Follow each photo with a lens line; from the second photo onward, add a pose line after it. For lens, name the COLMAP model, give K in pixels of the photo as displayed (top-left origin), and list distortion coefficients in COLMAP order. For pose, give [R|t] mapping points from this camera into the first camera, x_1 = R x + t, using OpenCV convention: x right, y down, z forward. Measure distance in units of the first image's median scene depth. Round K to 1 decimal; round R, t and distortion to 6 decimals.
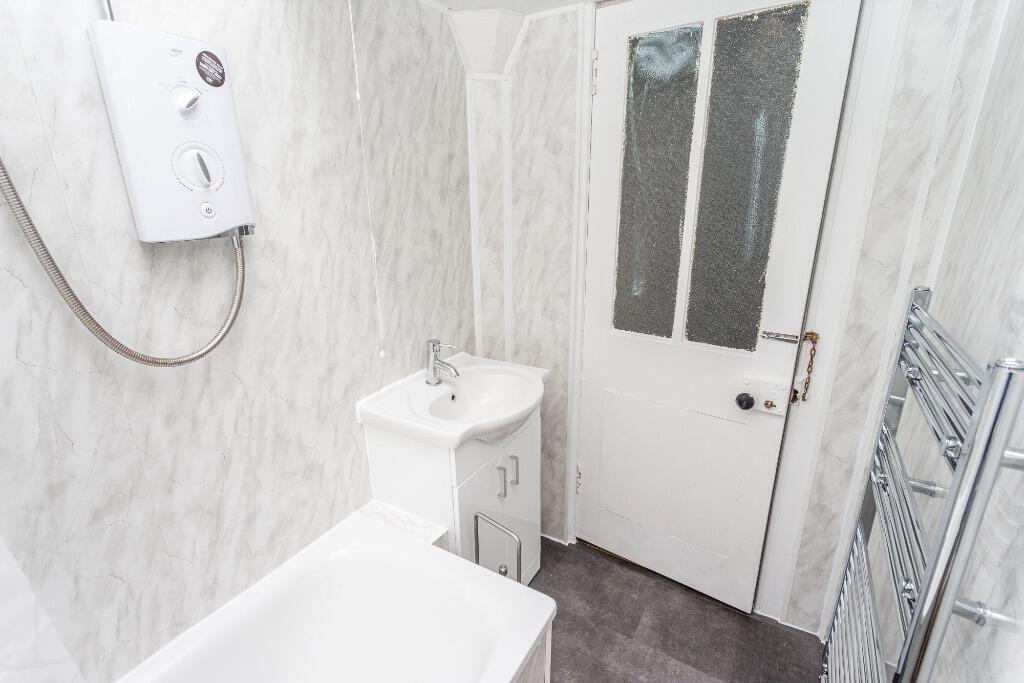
lens RADIAL K [[484.7, 0, 514.7], [0, 484.7, 339.3], [0, 0, 1]] dist [-0.001340, 0.001221]
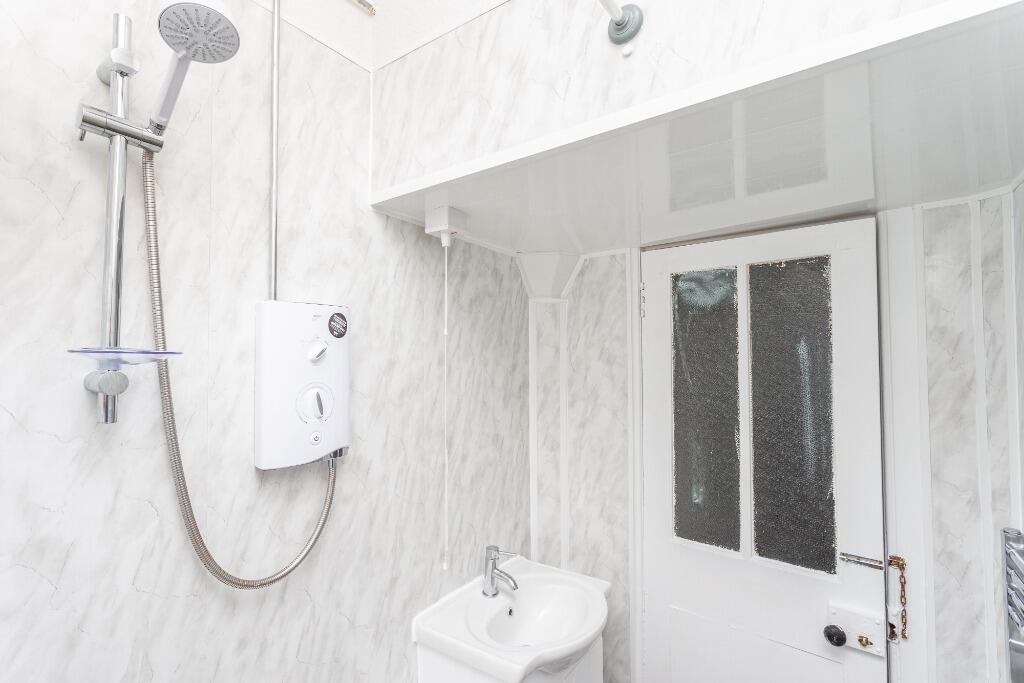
lens RADIAL K [[484.7, 0, 514.7], [0, 484.7, 339.3], [0, 0, 1]] dist [-0.001340, 0.001221]
pose [[0.996837, 0.001289, -0.079468, -0.048330], [-0.027619, 0.943174, -0.331151, -0.078277], [0.074526, 0.332298, 0.940225, -0.075707]]
